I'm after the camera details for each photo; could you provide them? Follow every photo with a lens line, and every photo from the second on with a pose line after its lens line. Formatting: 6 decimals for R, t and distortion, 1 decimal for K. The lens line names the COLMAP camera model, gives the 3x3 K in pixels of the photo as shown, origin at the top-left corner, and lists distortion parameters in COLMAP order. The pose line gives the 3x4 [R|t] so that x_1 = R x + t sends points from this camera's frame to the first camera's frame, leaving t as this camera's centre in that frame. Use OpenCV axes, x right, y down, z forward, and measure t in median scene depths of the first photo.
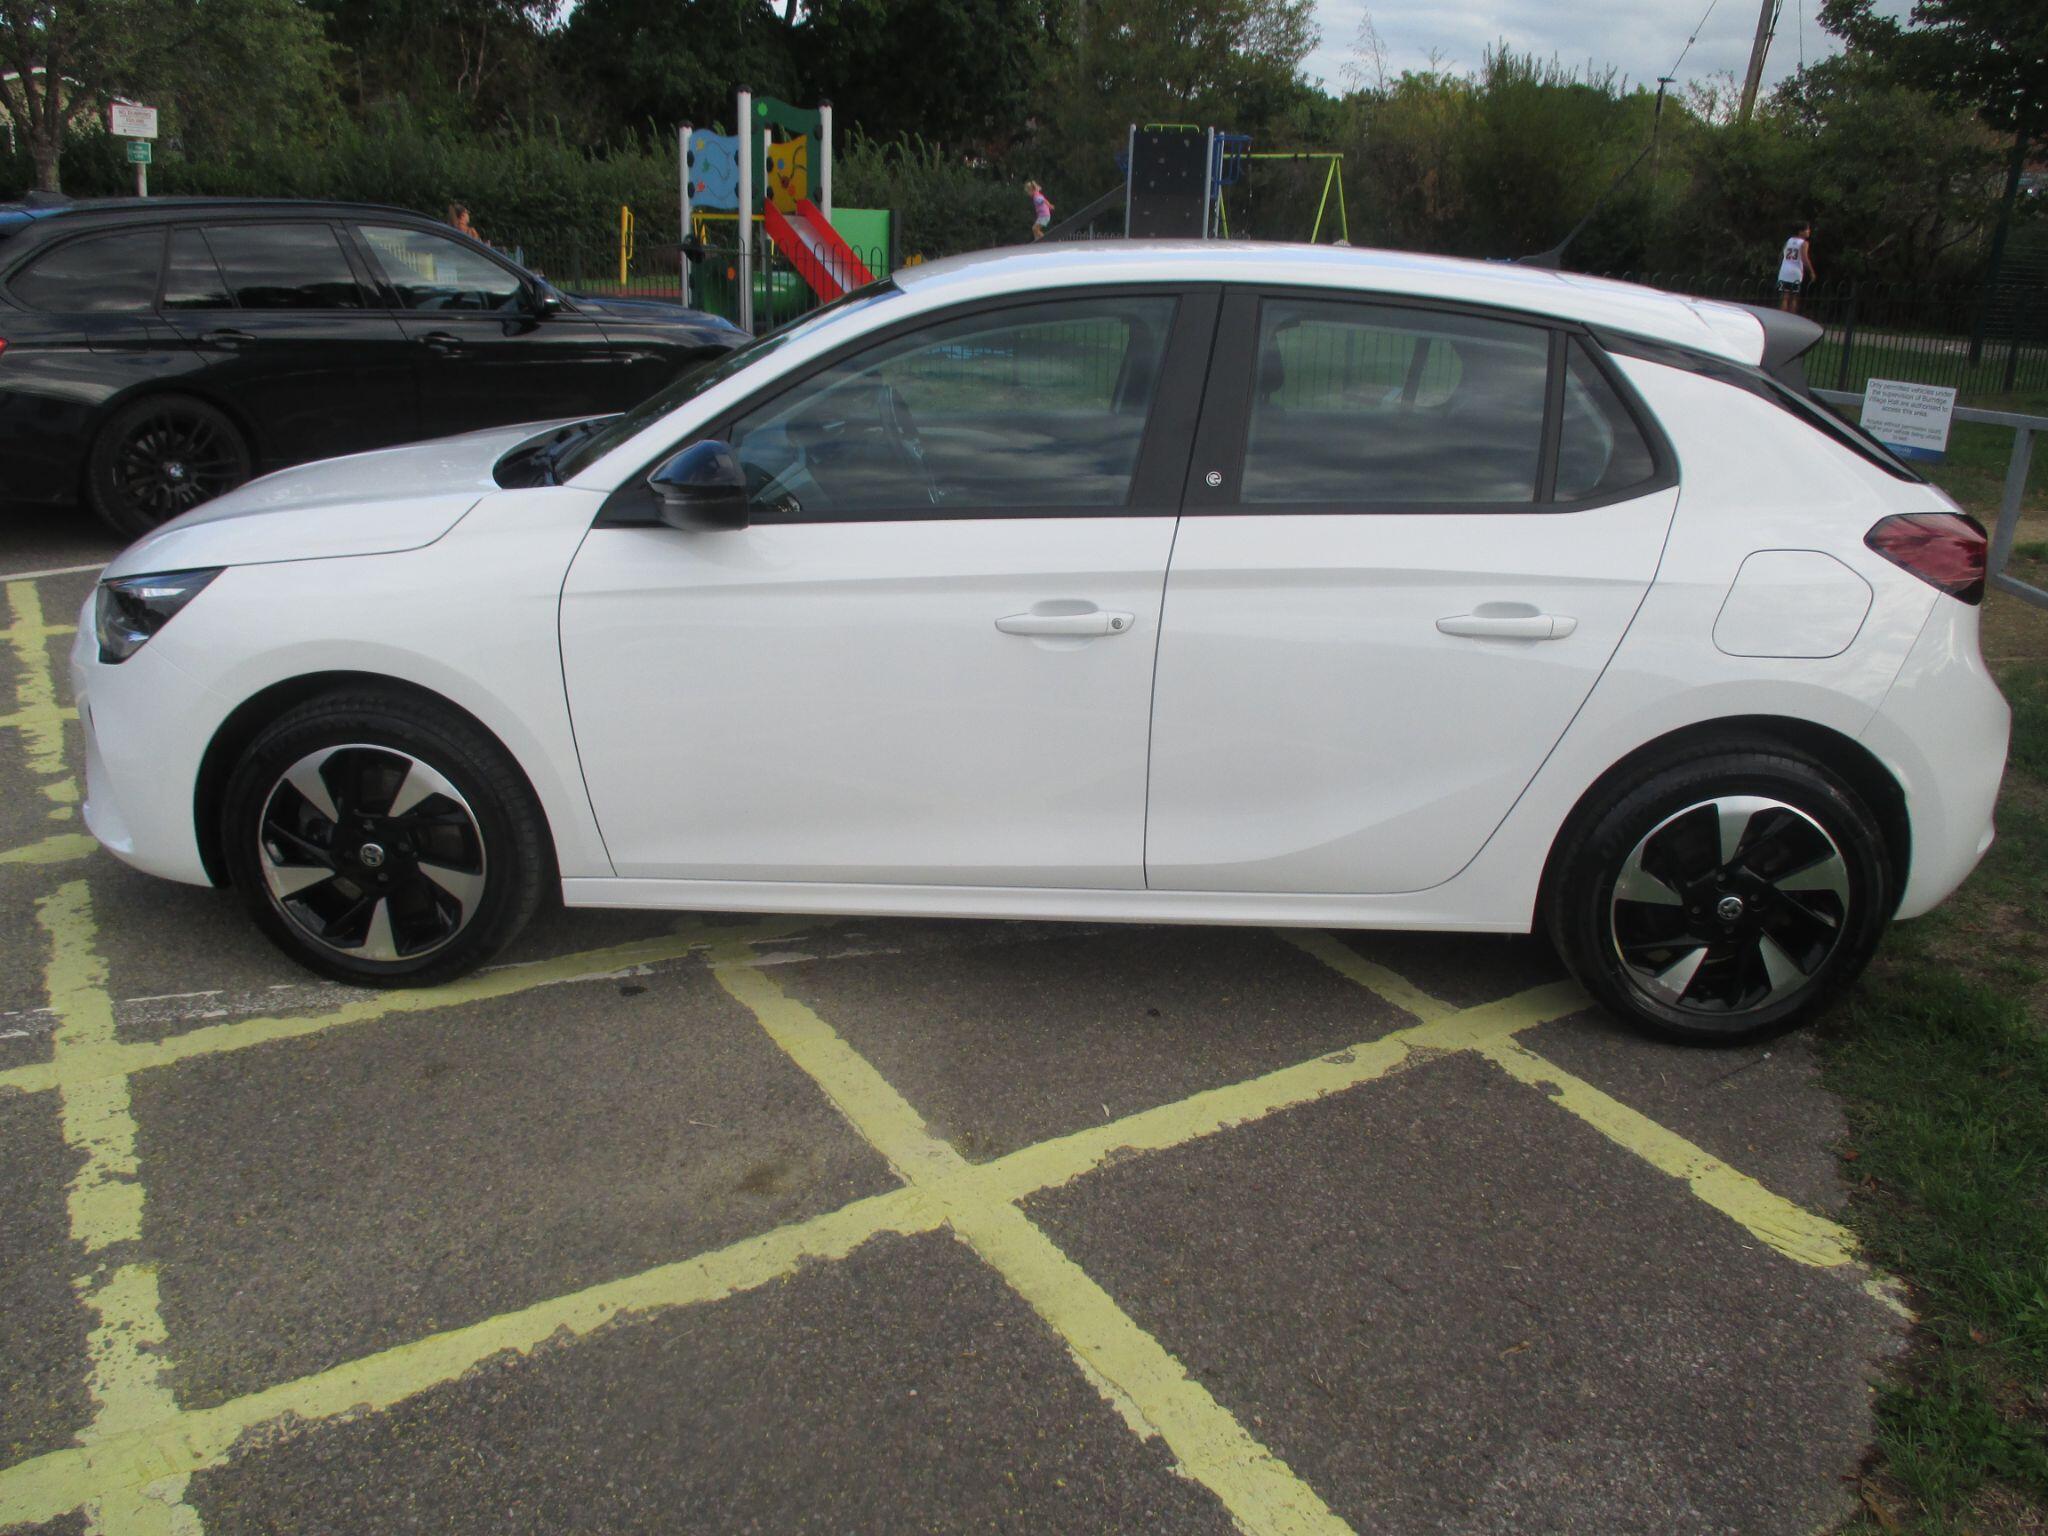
lens RADIAL K [[1648.7, 0, 1031.6], [0, 1648.7, 935.6], [0, 0, 1]] dist [-0.025073, -0.002664]
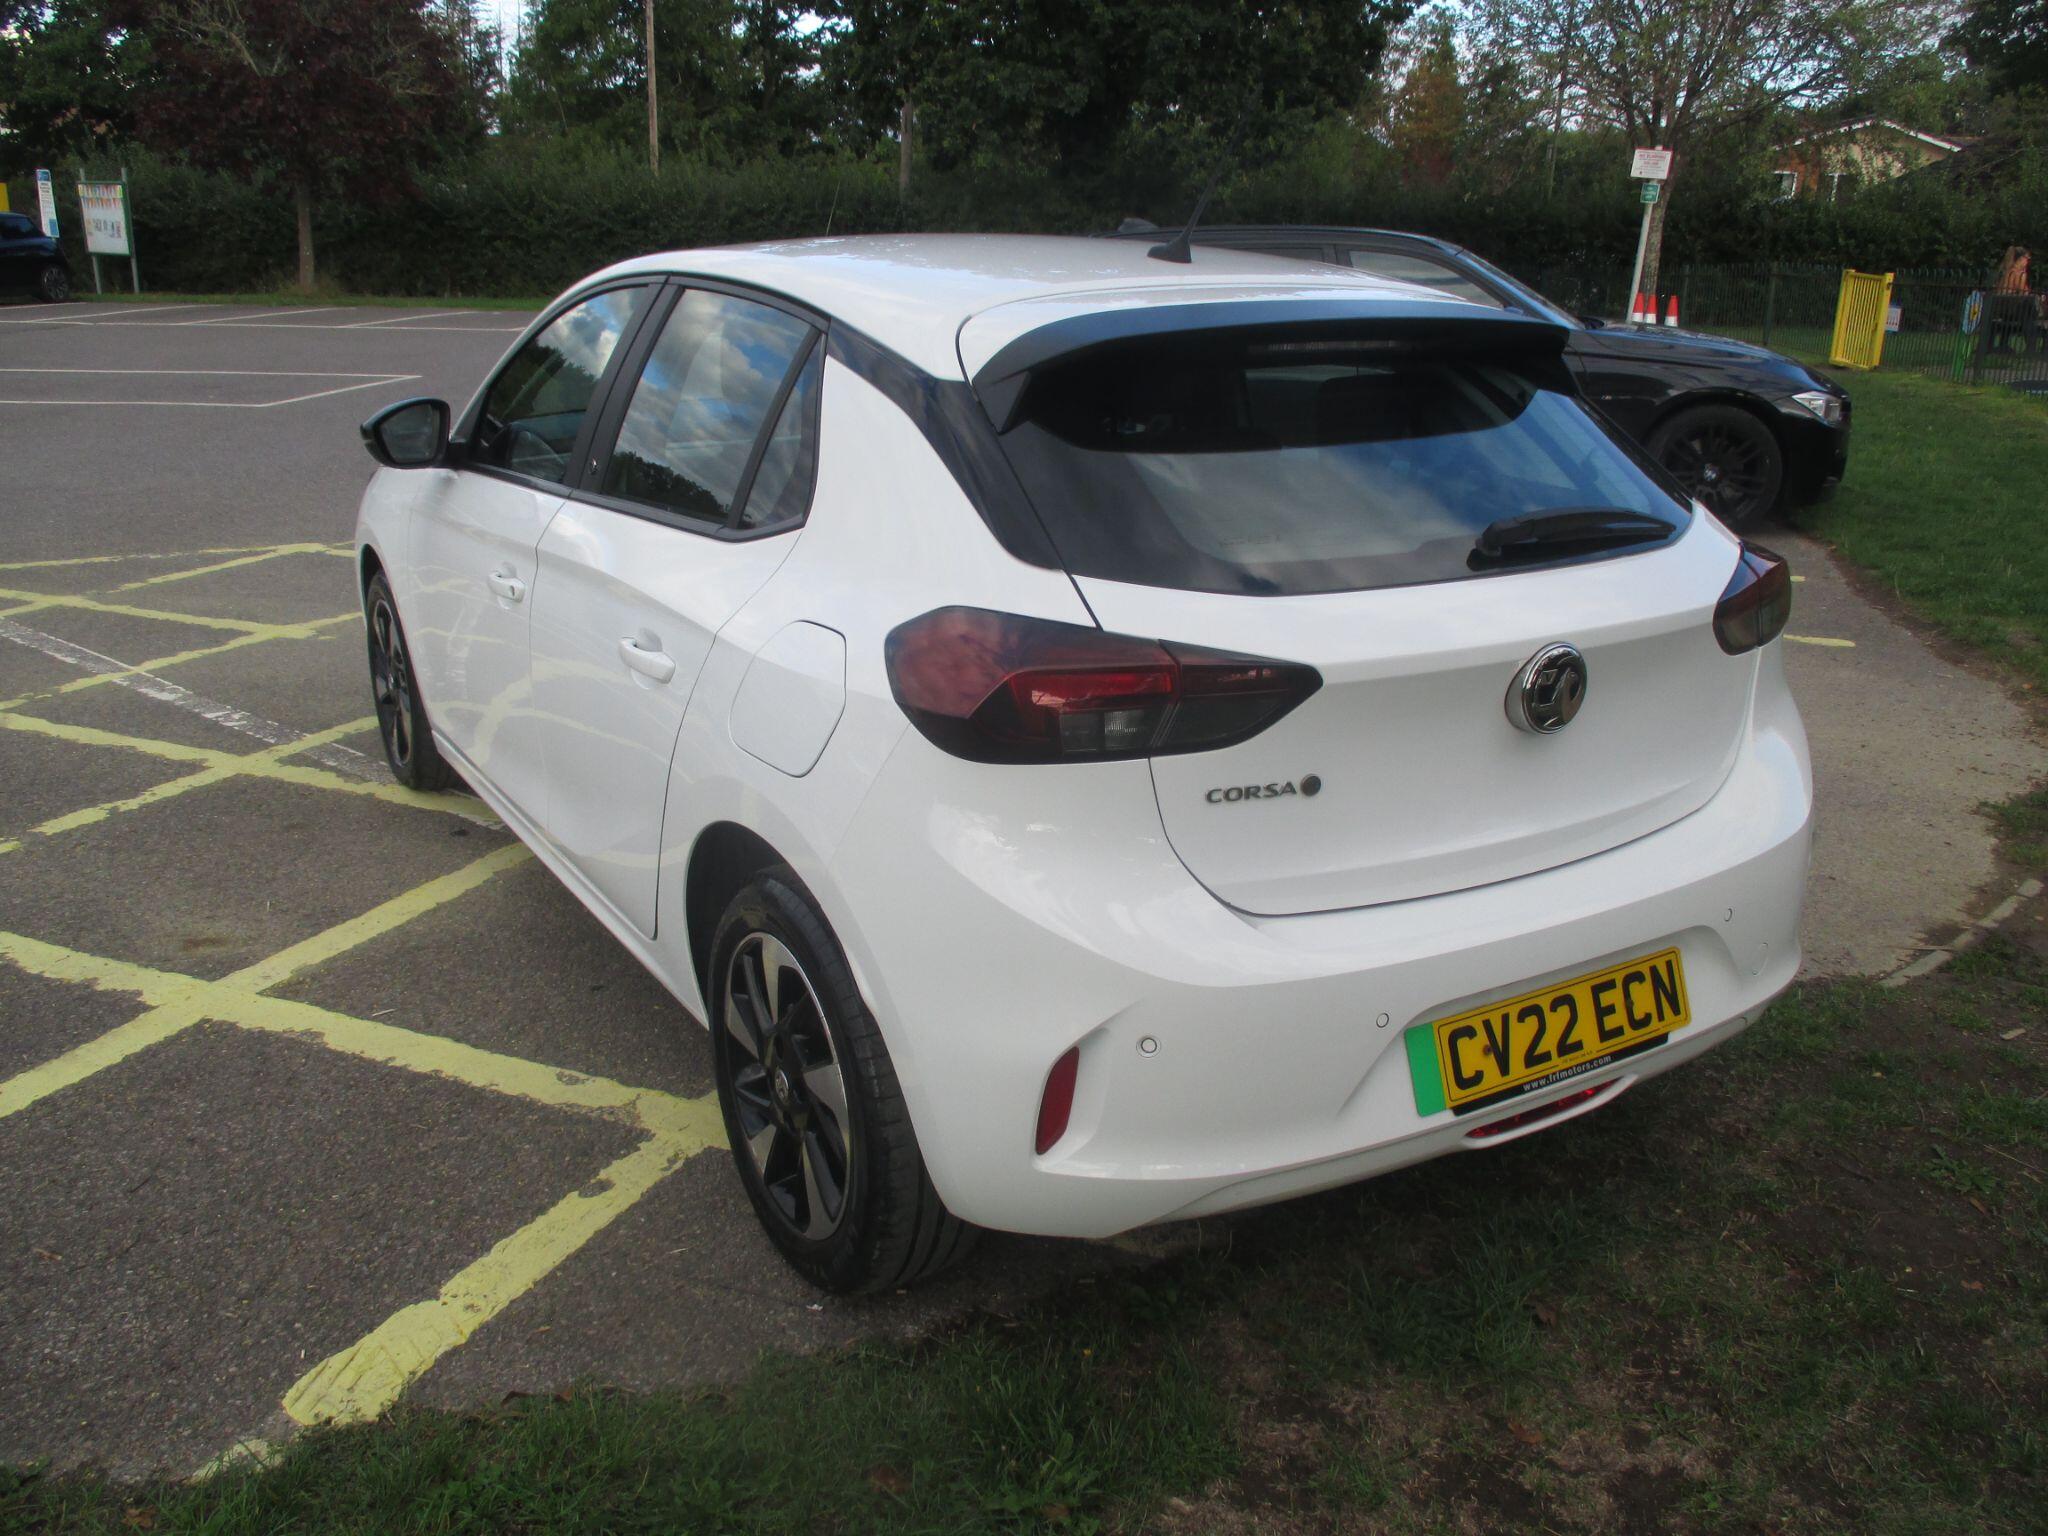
lens RADIAL K [[1648.7, 0, 1028.2], [0, 1648.7, 930.2], [0, 0, 1]] dist [-0.025073, -0.002664]
pose [[0.551977, 0.308229, -0.774801, 1.063671], [-0.330864, 0.933857, 0.135792, -0.226013], [0.765408, 0.181400, 0.617450, 0.607117]]
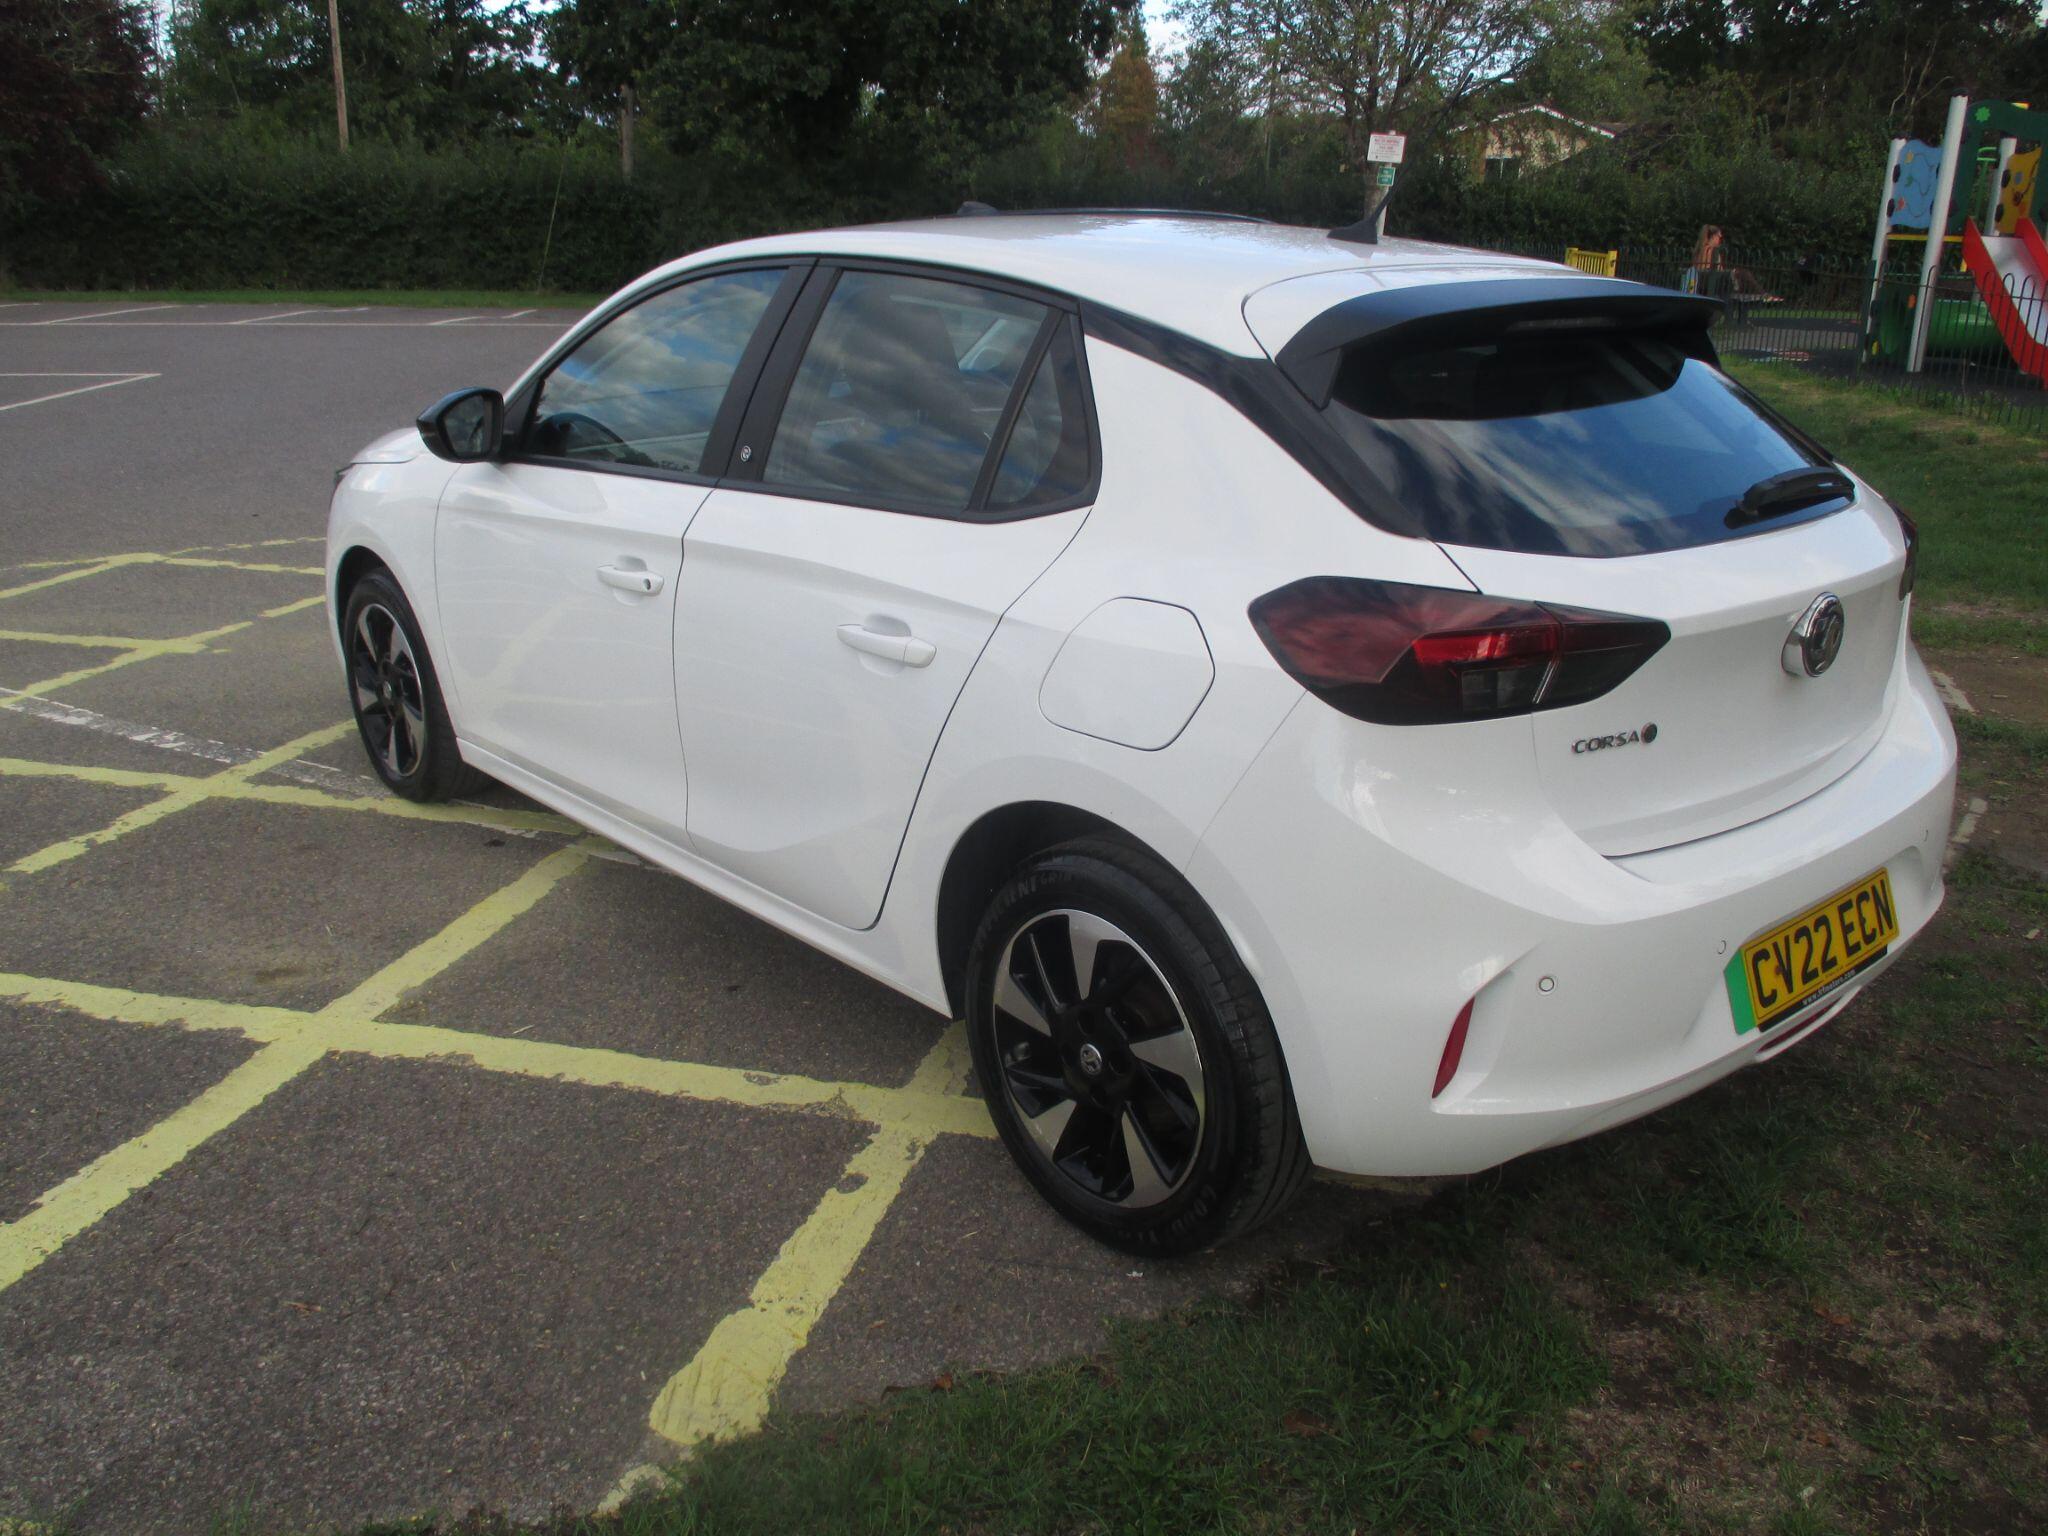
lens RADIAL K [[1648.7, 0, 1022.2], [0, 1648.7, 929.7], [0, 0, 1]] dist [-0.025073, -0.002664]
pose [[0.685959, 0.271314, -0.675166, 0.914613], [-0.284147, 0.954092, 0.094710, -0.139524], [0.669866, 0.126879, 0.731561, 0.409496]]
